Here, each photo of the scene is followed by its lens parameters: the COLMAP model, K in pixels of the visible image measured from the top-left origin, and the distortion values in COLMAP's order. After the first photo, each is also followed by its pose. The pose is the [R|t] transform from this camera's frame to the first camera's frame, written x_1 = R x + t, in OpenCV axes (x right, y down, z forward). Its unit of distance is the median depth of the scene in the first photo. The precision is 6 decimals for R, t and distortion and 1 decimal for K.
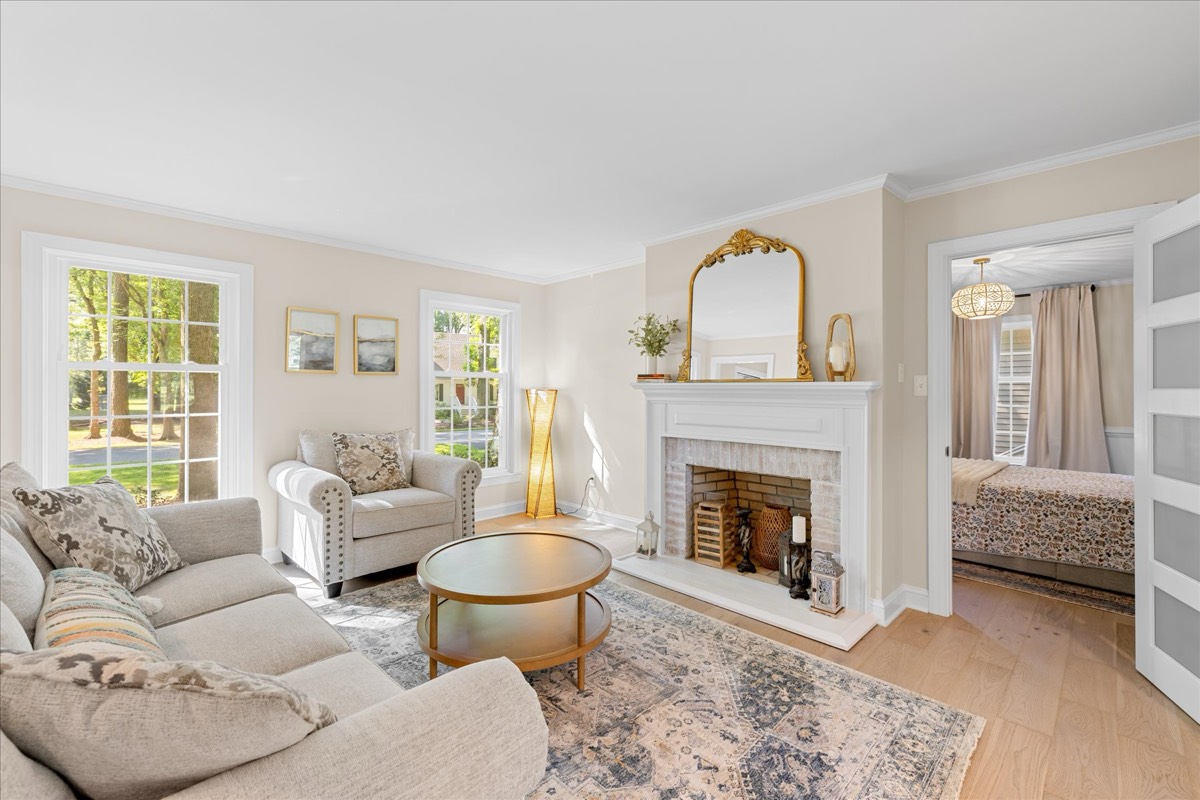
lens RADIAL K [[513.6, 0, 592.7], [0, 513.6, 392.0], [0, 0, 1]] dist [-0.000281, 0.000833]
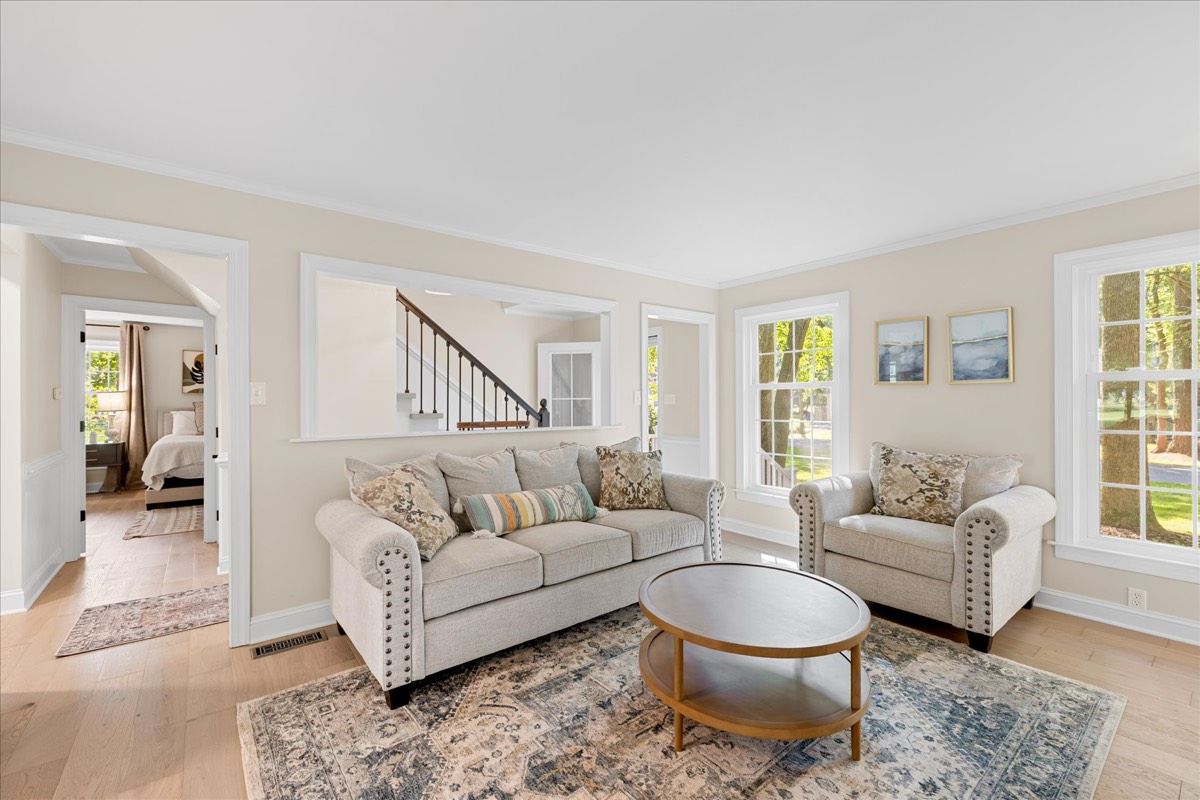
lens RADIAL K [[513.6, 0, 596.7], [0, 513.6, 401.0], [0, 0, 1]] dist [-0.000281, 0.000833]
pose [[-0.121131, -0.002219, -0.992634, 0.501392], [-0.002507, 0.999995, -0.001930, -0.002722], [0.992633, 0.002255, -0.121136, 0.570611]]
